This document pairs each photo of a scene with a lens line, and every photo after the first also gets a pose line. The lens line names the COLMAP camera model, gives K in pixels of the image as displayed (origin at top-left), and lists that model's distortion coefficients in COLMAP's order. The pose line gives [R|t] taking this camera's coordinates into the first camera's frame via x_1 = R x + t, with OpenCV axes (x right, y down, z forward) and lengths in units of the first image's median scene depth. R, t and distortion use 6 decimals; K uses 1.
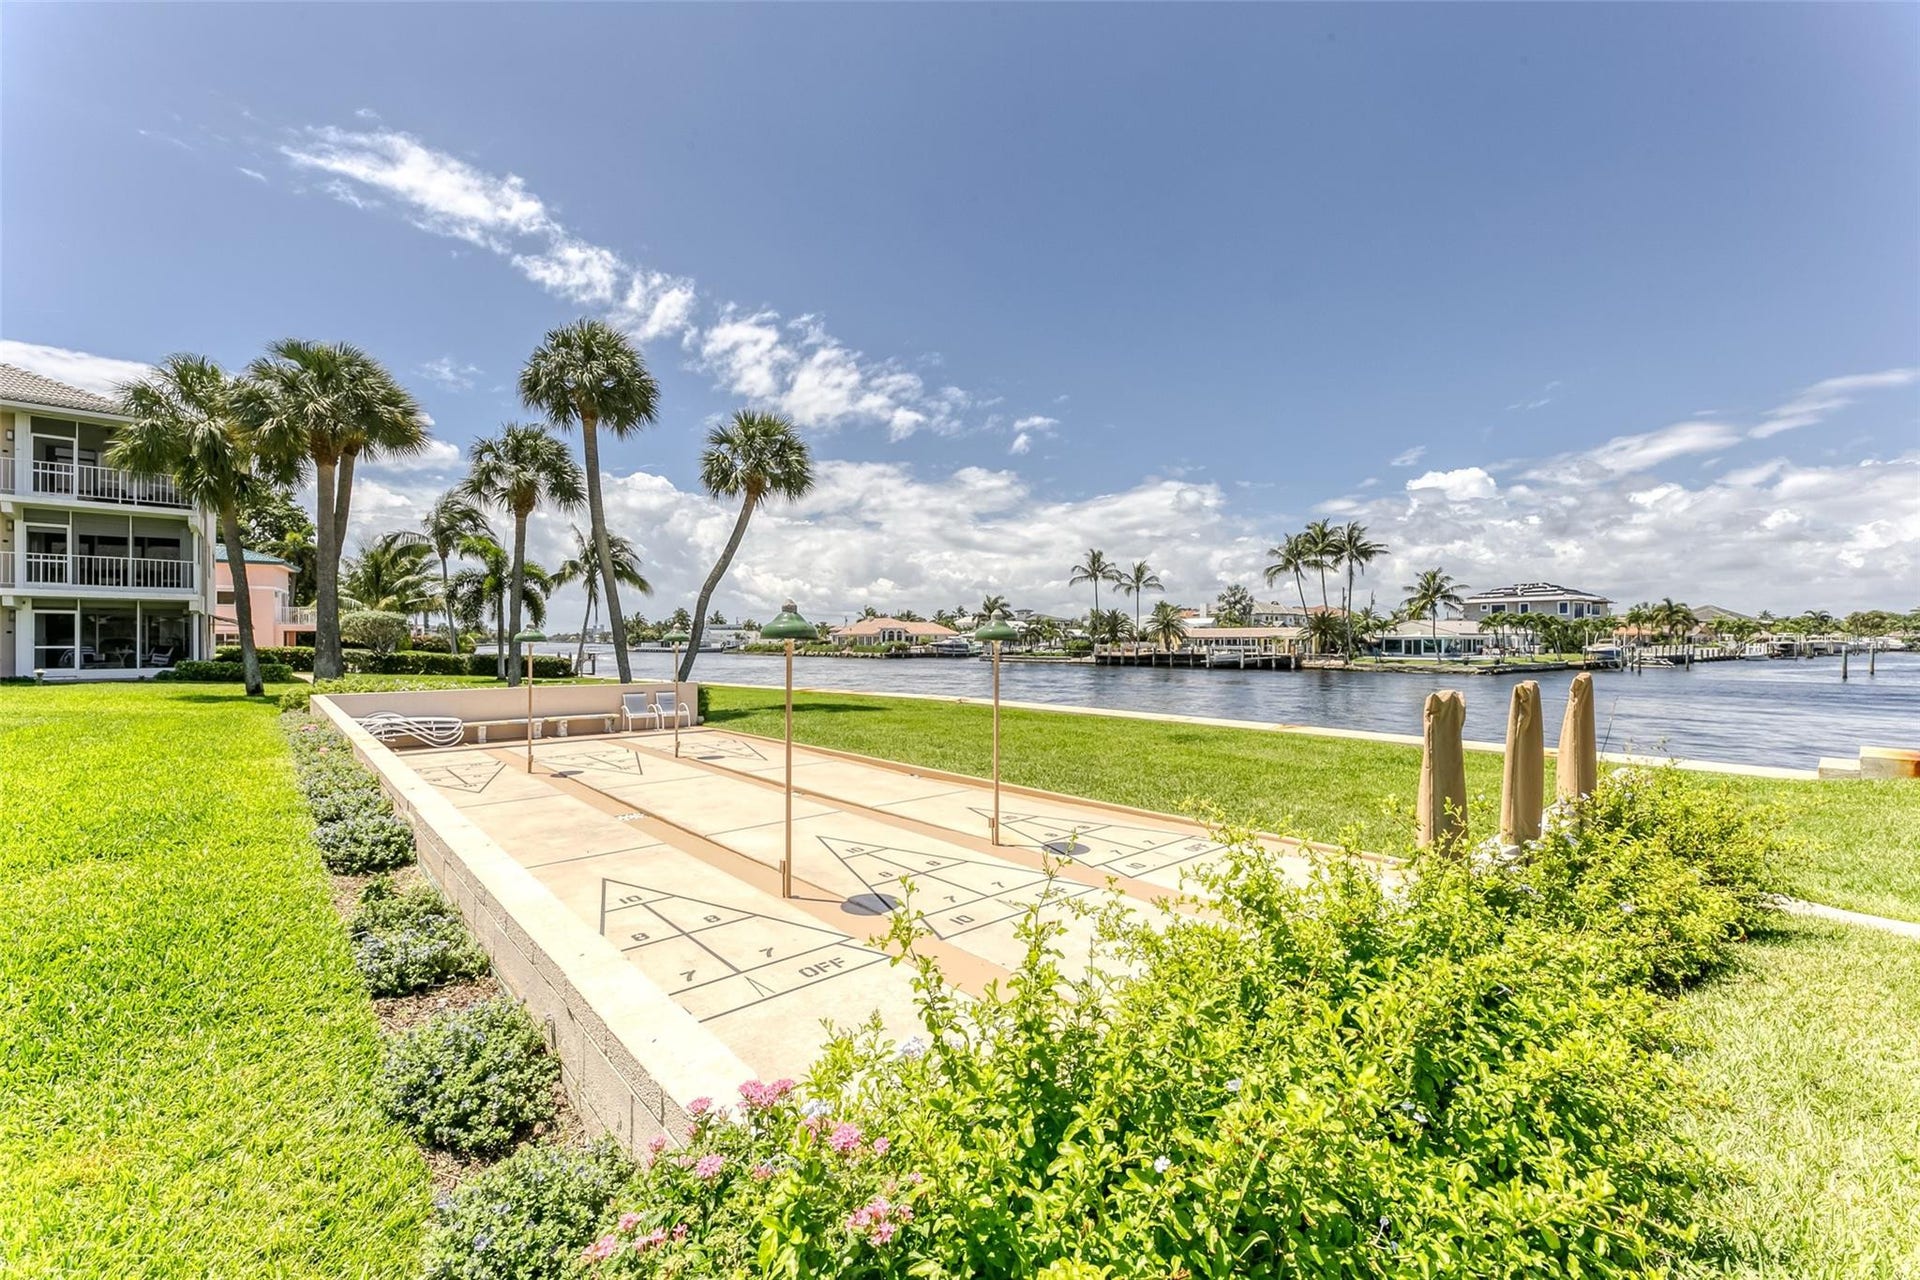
lens RADIAL K [[772.1, 0, 974.1], [0, 772.1, 639.9], [0, 0, 1]] dist [0.001525, 0.000355]
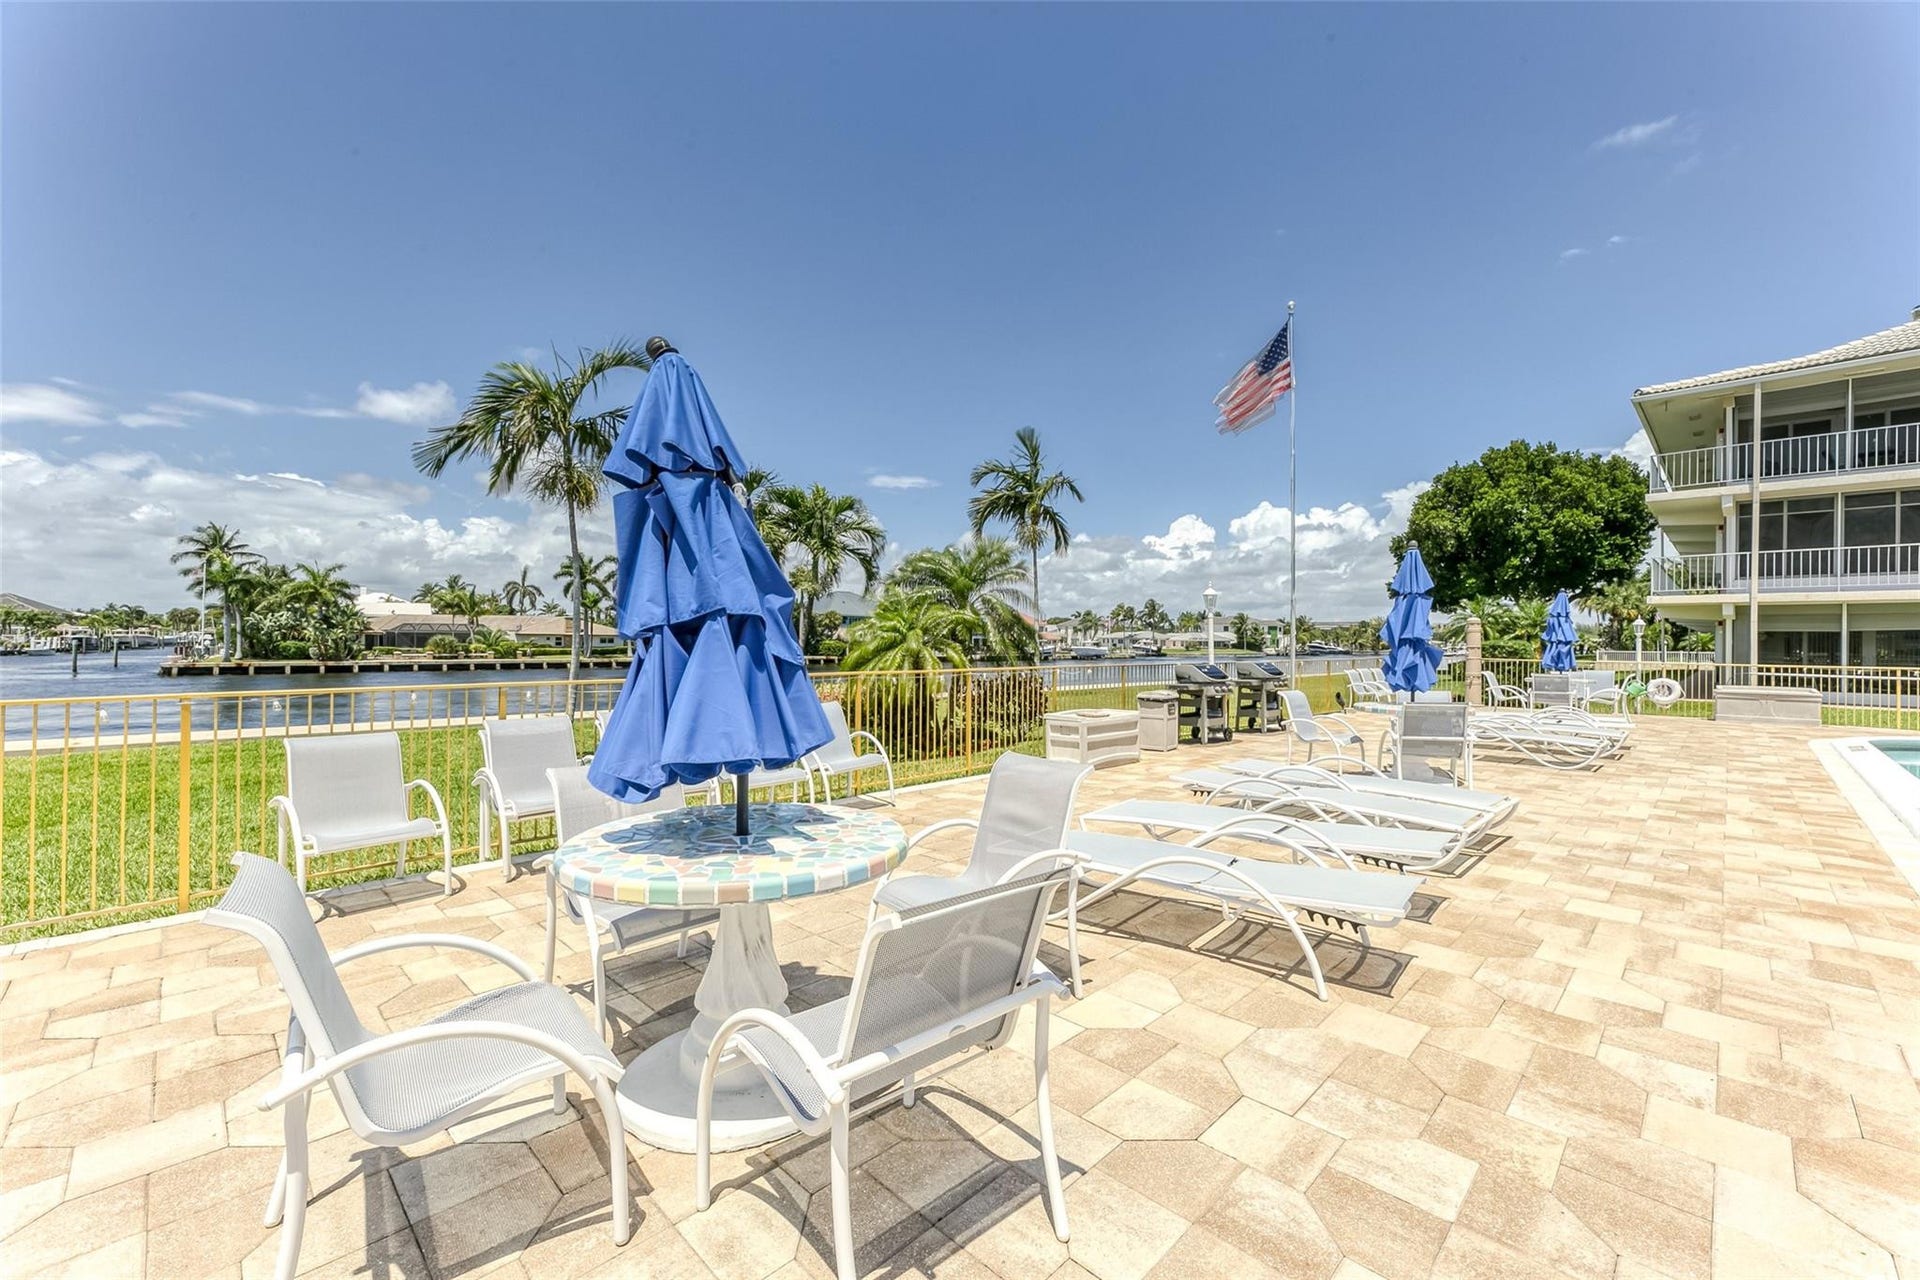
lens RADIAL K [[772.1, 0, 952.2], [0, 772.1, 629.2], [0, 0, 1]] dist [0.001525, 0.000355]
pose [[-0.036053, 0.014629, 0.999243, 0.031816], [-0.010077, 0.999837, -0.015001, -0.002114], [-0.999299, -0.010611, -0.035899, -0.070589]]
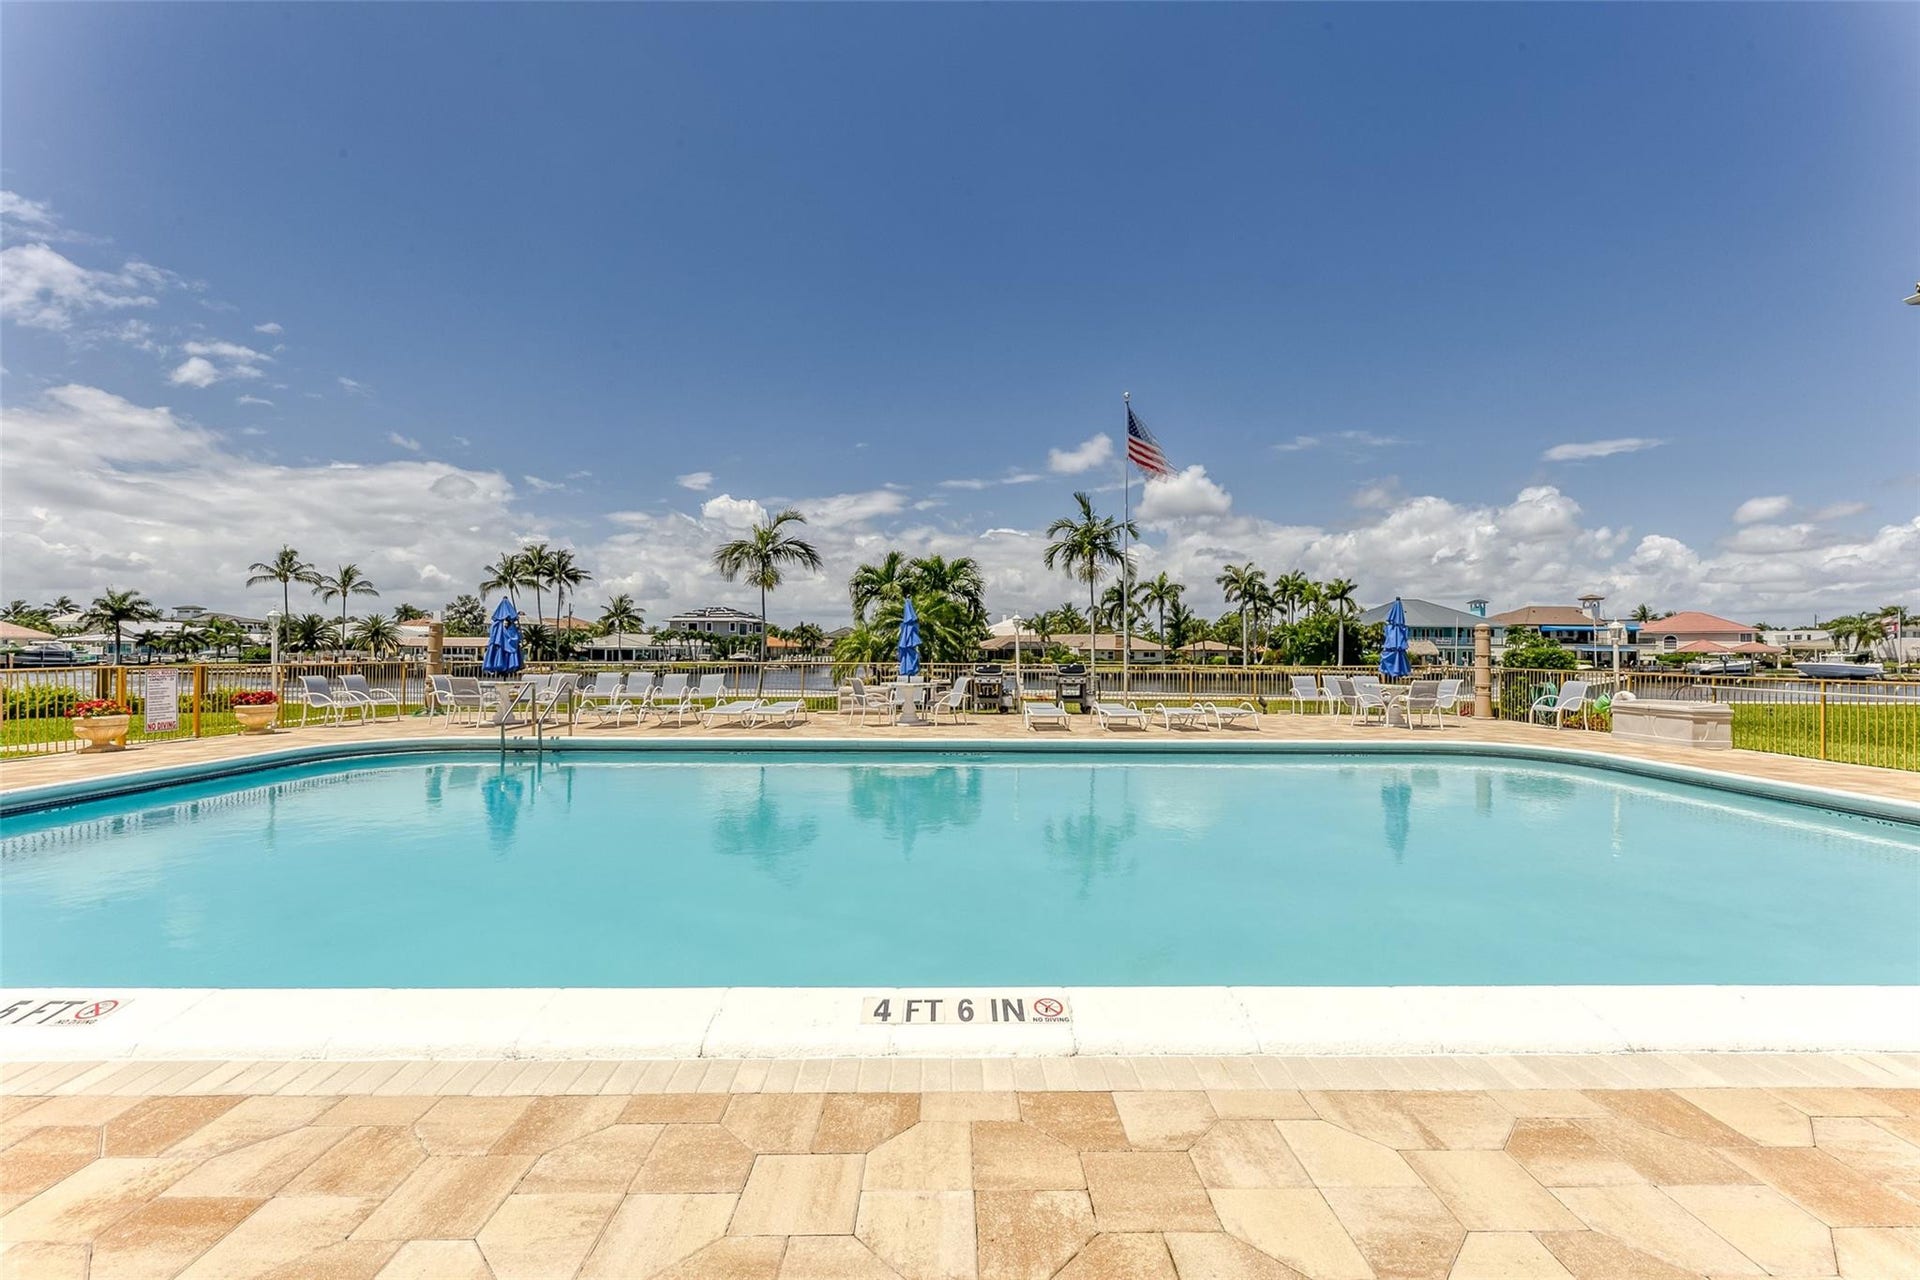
lens RADIAL K [[772.1, 0, 962.3], [0, 772.1, 657.4], [0, 0, 1]] dist [0.001525, 0.000355]
pose [[0.669062, -0.002725, 0.743202, 0.014784], [-0.006549, 0.999933, 0.009562, -0.002327], [-0.743178, -0.011265, 0.668999, -0.184666]]
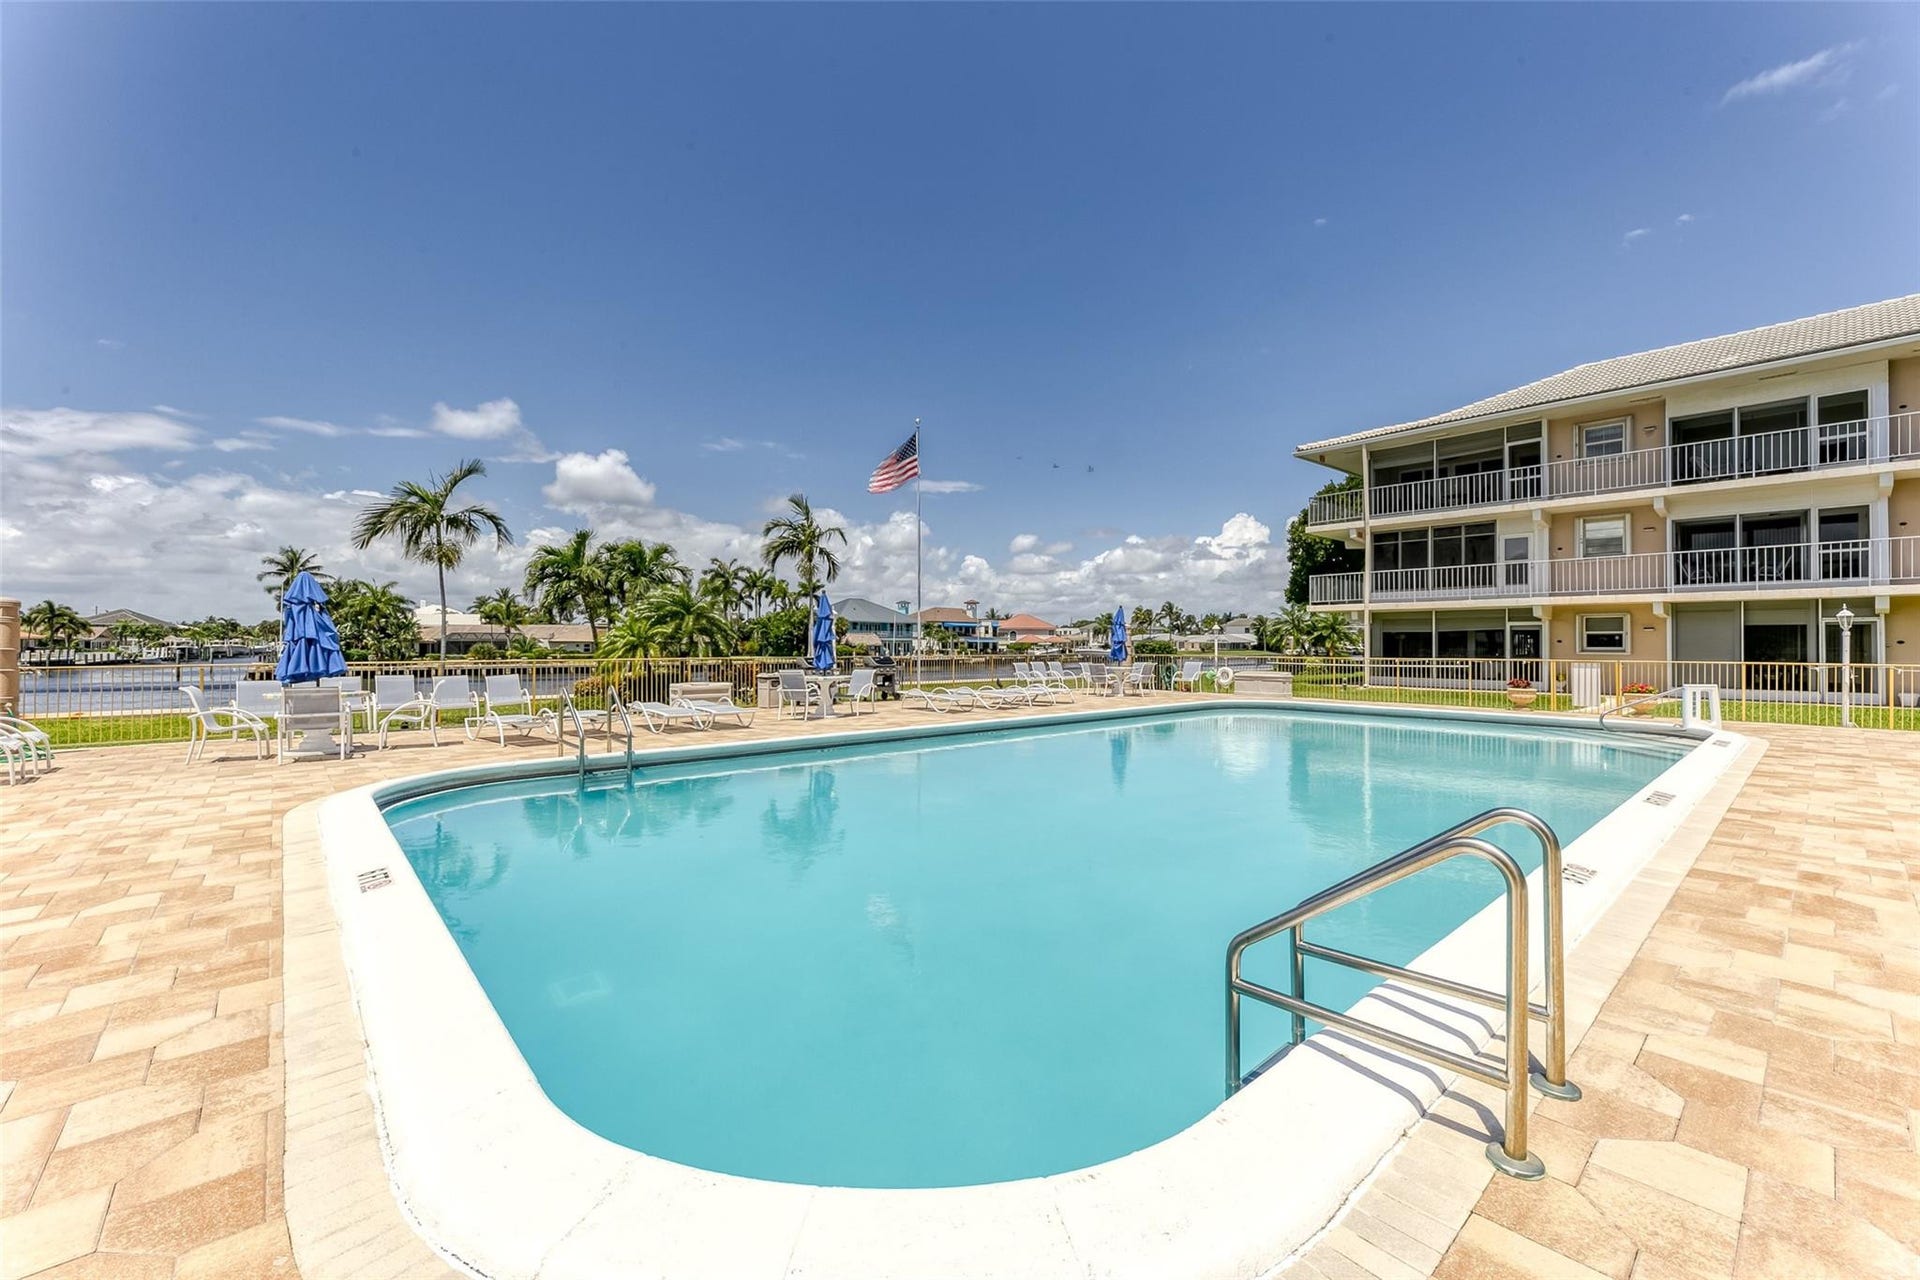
lens RADIAL K [[772.1, 0, 953.0], [0, 772.1, 643.3], [0, 0, 1]] dist [0.001525, 0.000355]
pose [[0.027044, 0.001655, 0.999633, -0.022594], [-0.002258, 0.999996, -0.001595, -0.002132], [-0.999632, -0.002214, 0.027048, -0.129475]]
